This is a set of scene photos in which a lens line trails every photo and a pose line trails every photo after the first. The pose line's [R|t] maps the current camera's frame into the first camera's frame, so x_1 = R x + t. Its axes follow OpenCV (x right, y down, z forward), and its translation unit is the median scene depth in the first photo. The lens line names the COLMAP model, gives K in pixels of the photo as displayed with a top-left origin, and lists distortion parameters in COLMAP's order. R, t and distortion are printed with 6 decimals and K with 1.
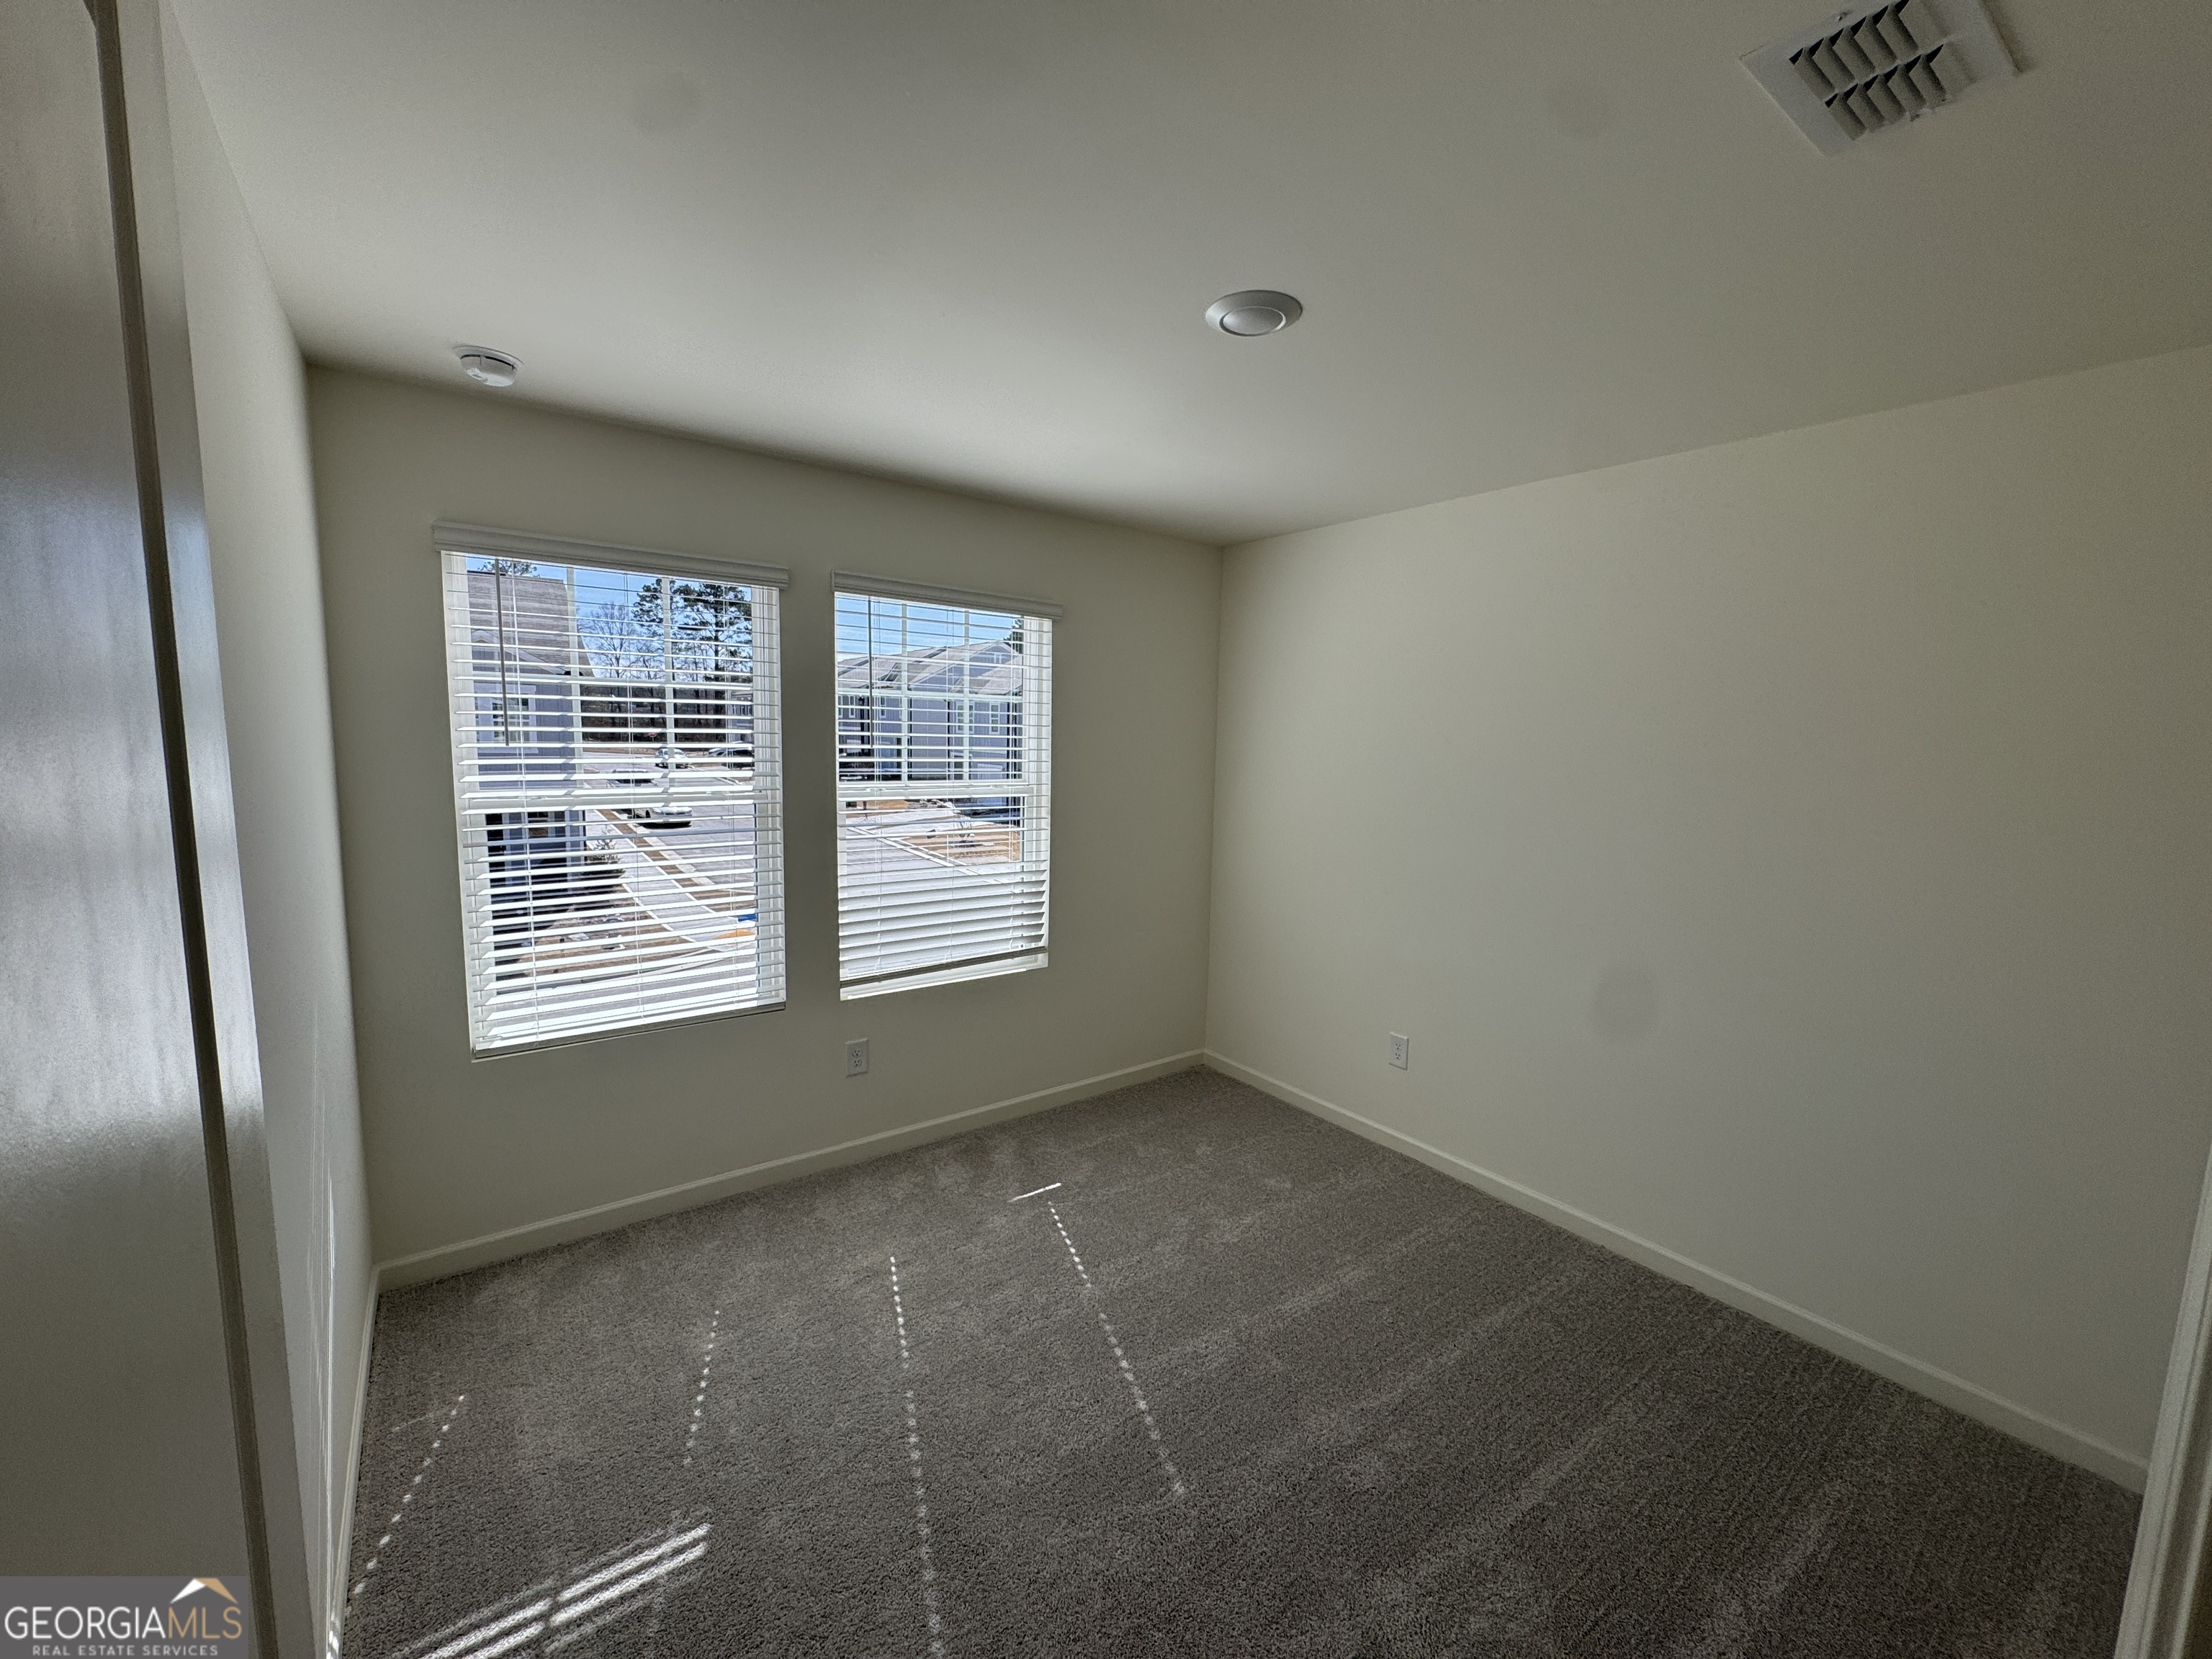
lens RADIAL K [[884.6, 0, 1106.0], [0, 884.6, 829.5], [0, 0, 1]] dist [-0.001968, -0.000220]
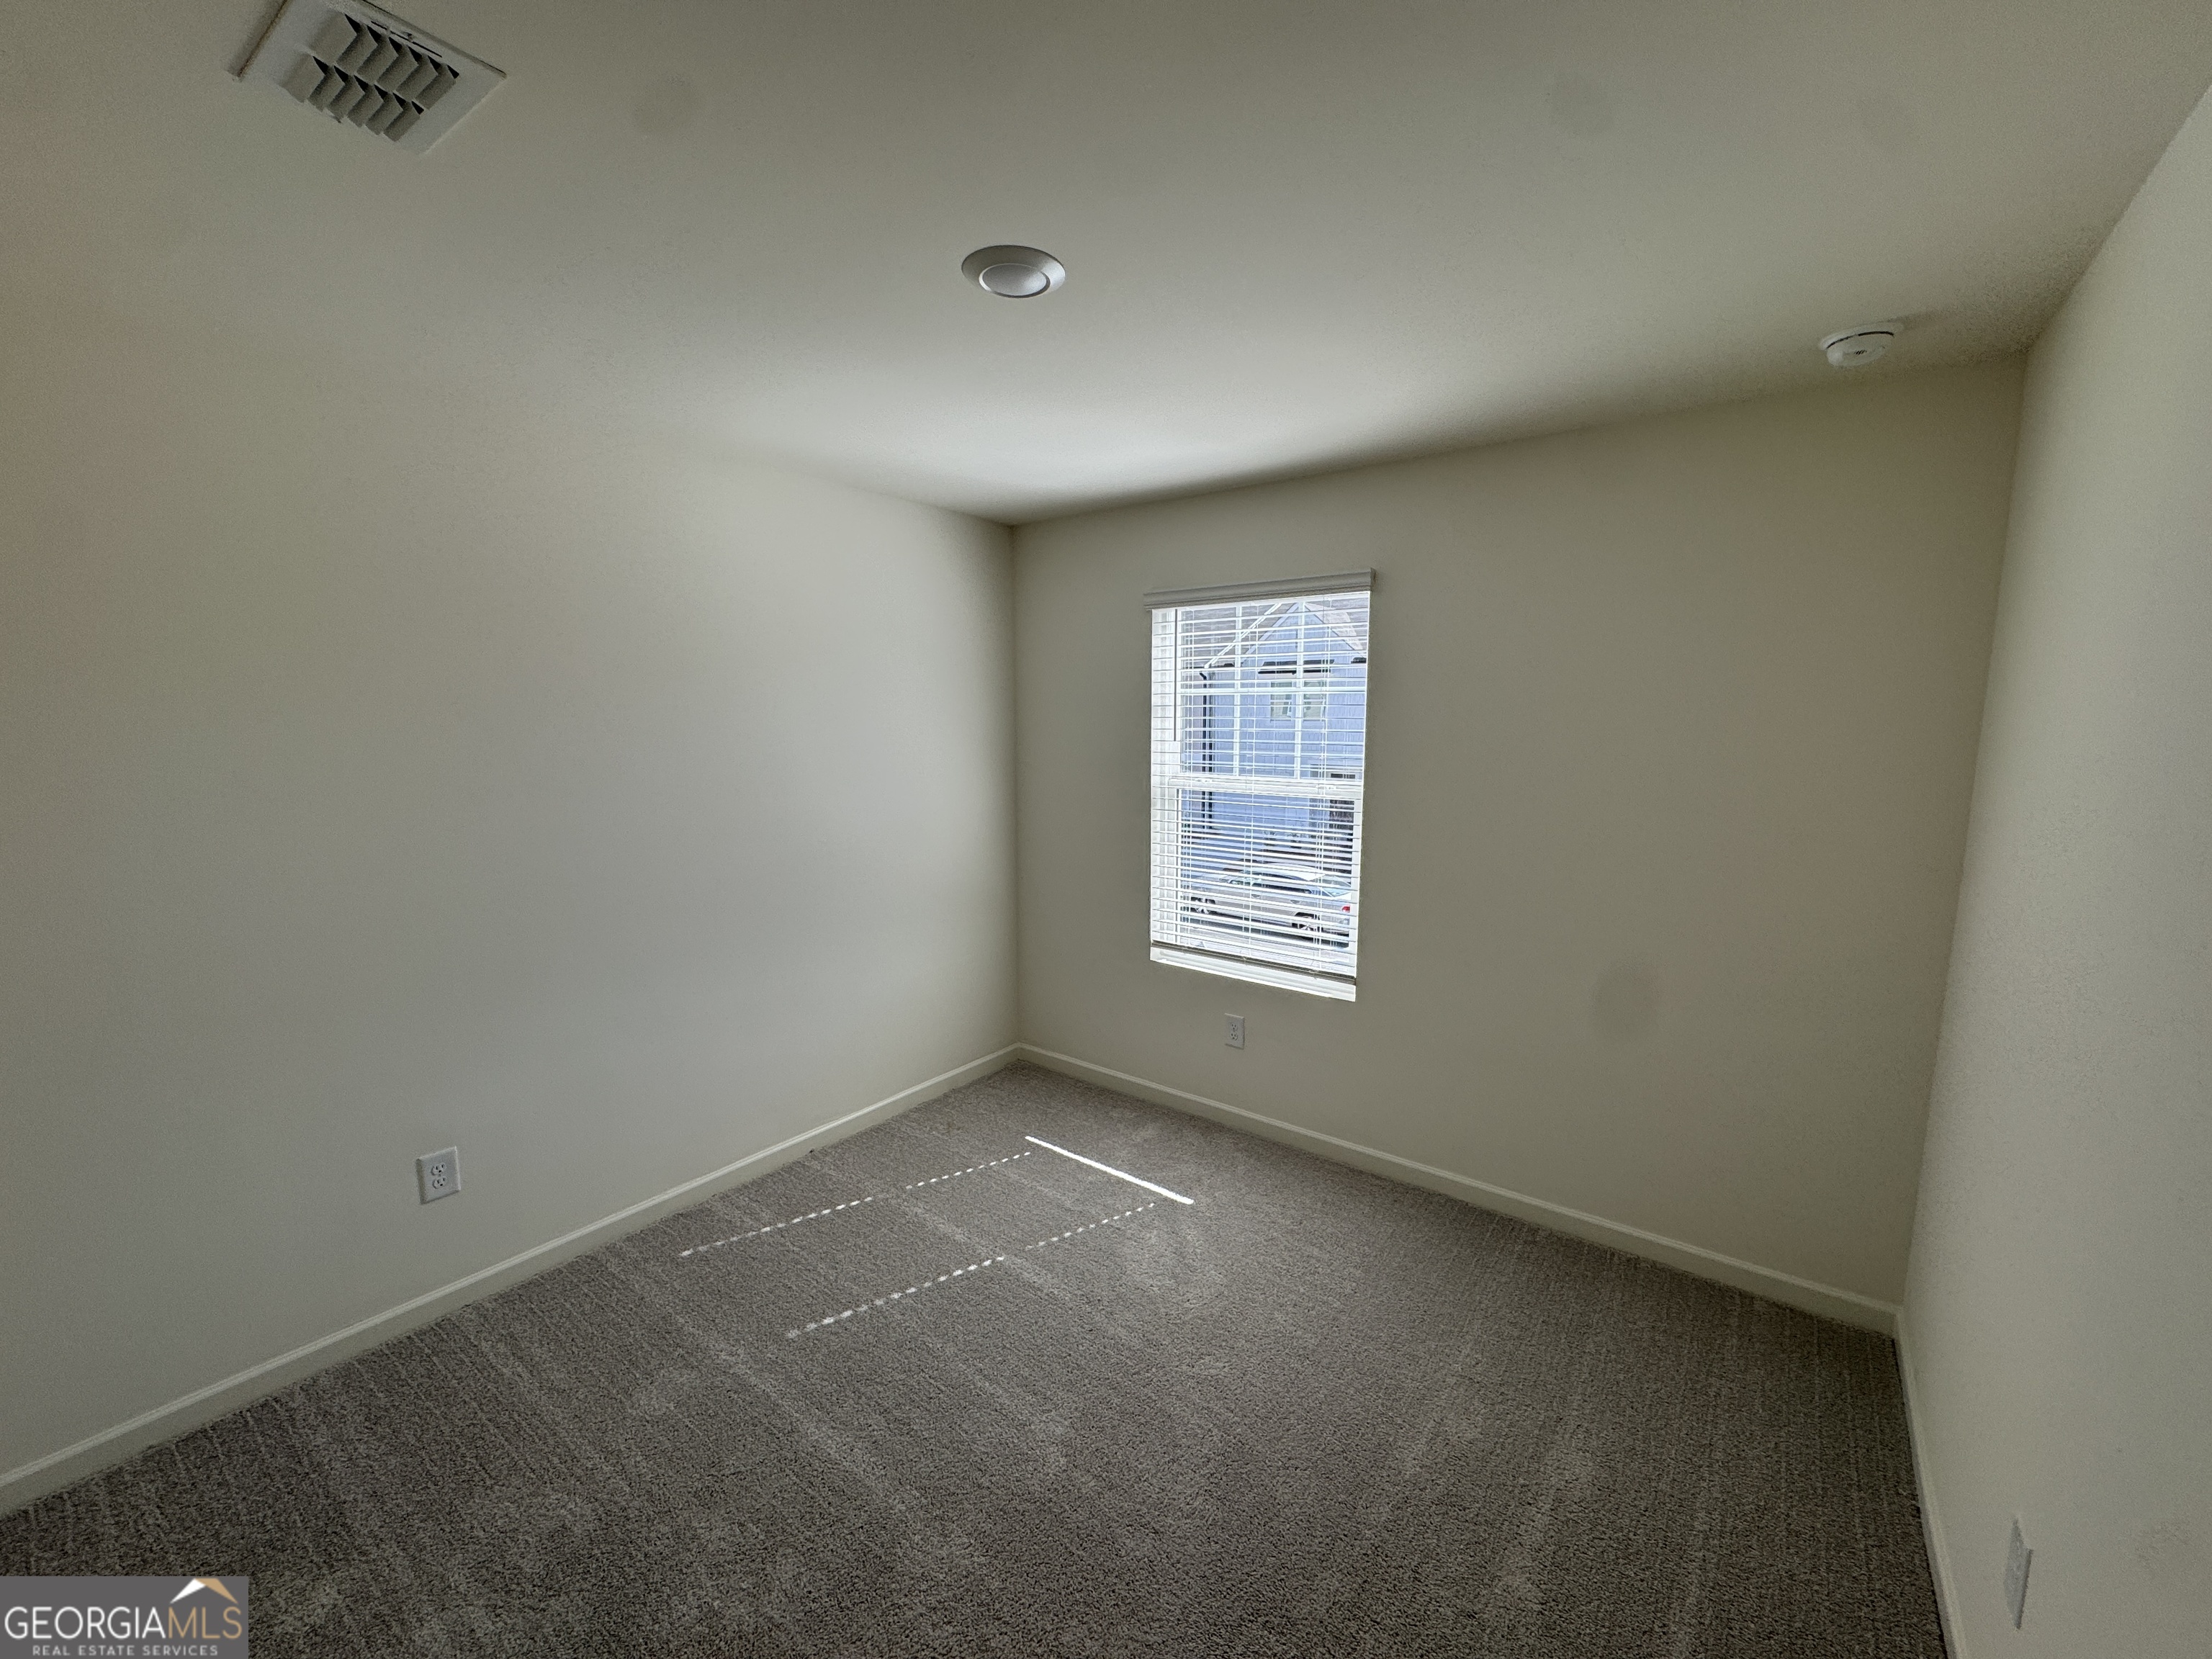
lens RADIAL K [[884.6, 0, 1106.0], [0, 884.6, 829.5], [0, 0, 1]] dist [-0.001968, -0.000220]
pose [[0.305891, 0.098172, -0.946991, 0.746302], [-0.112073, 0.991467, 0.066582, -0.043957], [0.945447, 0.085766, 0.314284, 0.551351]]
